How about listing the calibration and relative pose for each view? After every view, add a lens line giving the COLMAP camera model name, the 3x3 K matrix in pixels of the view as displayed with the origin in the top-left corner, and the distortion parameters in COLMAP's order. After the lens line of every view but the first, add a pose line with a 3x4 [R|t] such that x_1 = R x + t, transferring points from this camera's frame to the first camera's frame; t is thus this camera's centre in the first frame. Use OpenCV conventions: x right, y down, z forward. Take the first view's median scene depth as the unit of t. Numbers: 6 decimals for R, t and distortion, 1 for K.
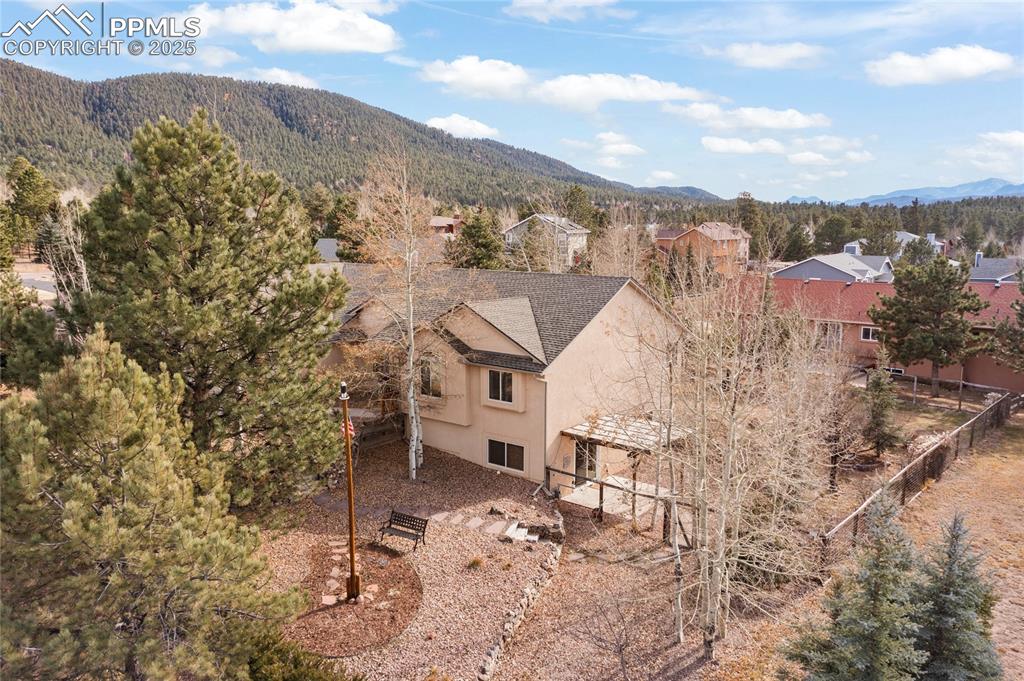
lens RADIAL K [[813.5, 0, 510.6], [0, 813.5, 336.0], [0, 0, 1]] dist [-0.000970, 0.011810]
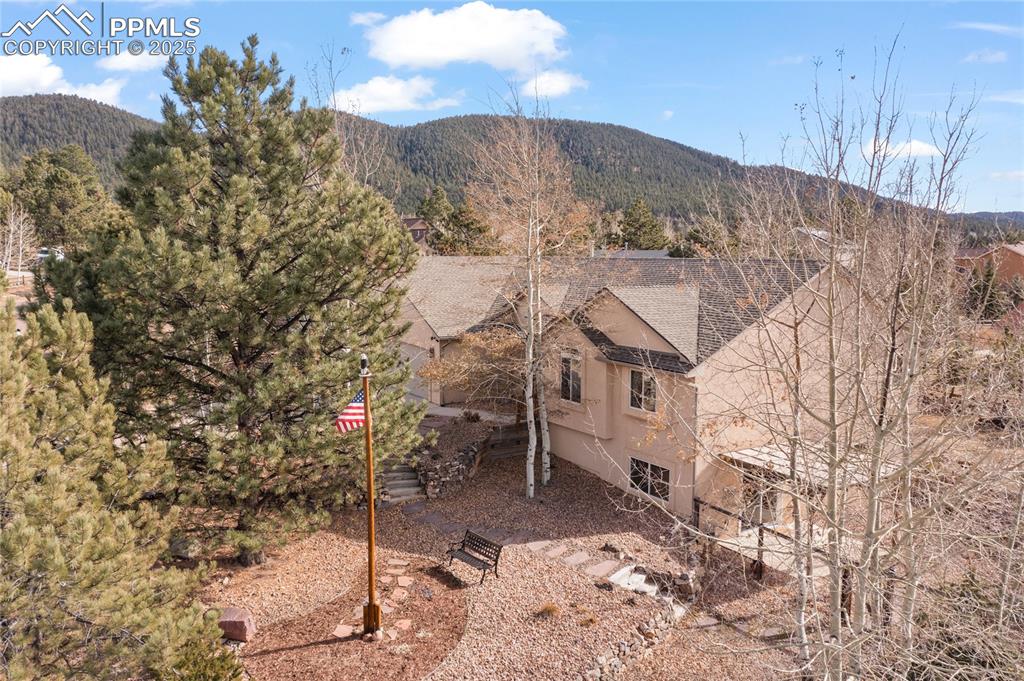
lens RADIAL K [[813.5, 0, 510.5], [0, 813.5, 343.7], [0, 0, 1]] dist [-0.000970, 0.011810]
pose [[0.942911, 0.037146, -0.330967, 0.125638], [-0.046312, 0.998730, -0.019849, 0.037285], [0.329809, 0.034043, 0.943434, 0.206733]]
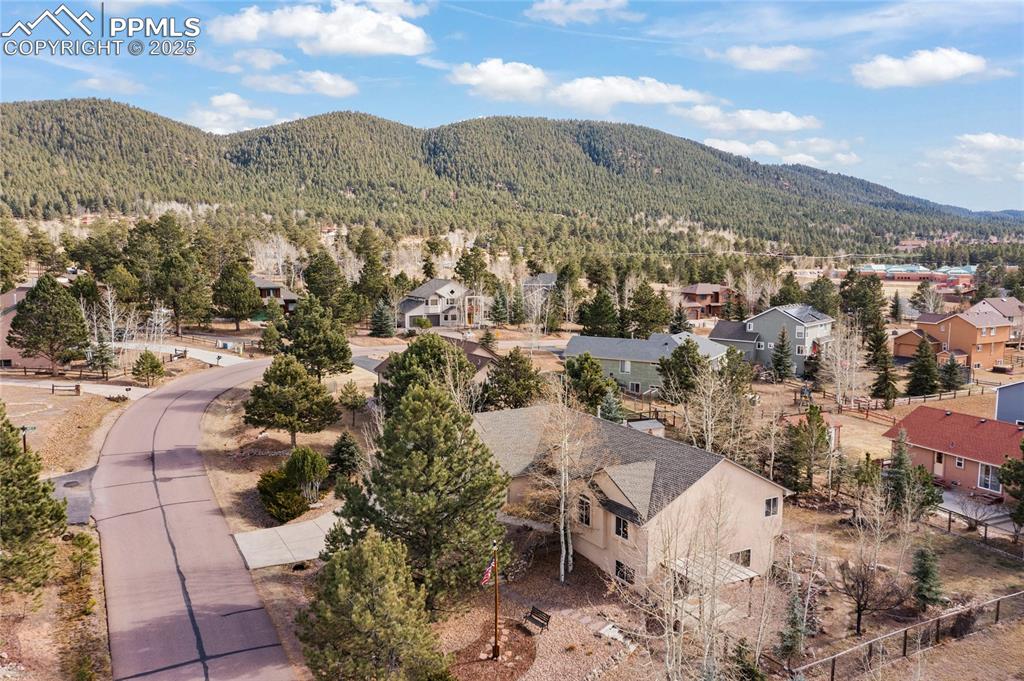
lens RADIAL K [[813.5, 0, 509.6], [0, 813.5, 339.0], [0, 0, 1]] dist [-0.000970, 0.011810]
pose [[0.933775, 0.042568, -0.355319, 0.313665], [-0.052213, 0.998481, -0.017595, -0.249040], [0.354030, 0.034982, 0.934580, -0.496088]]
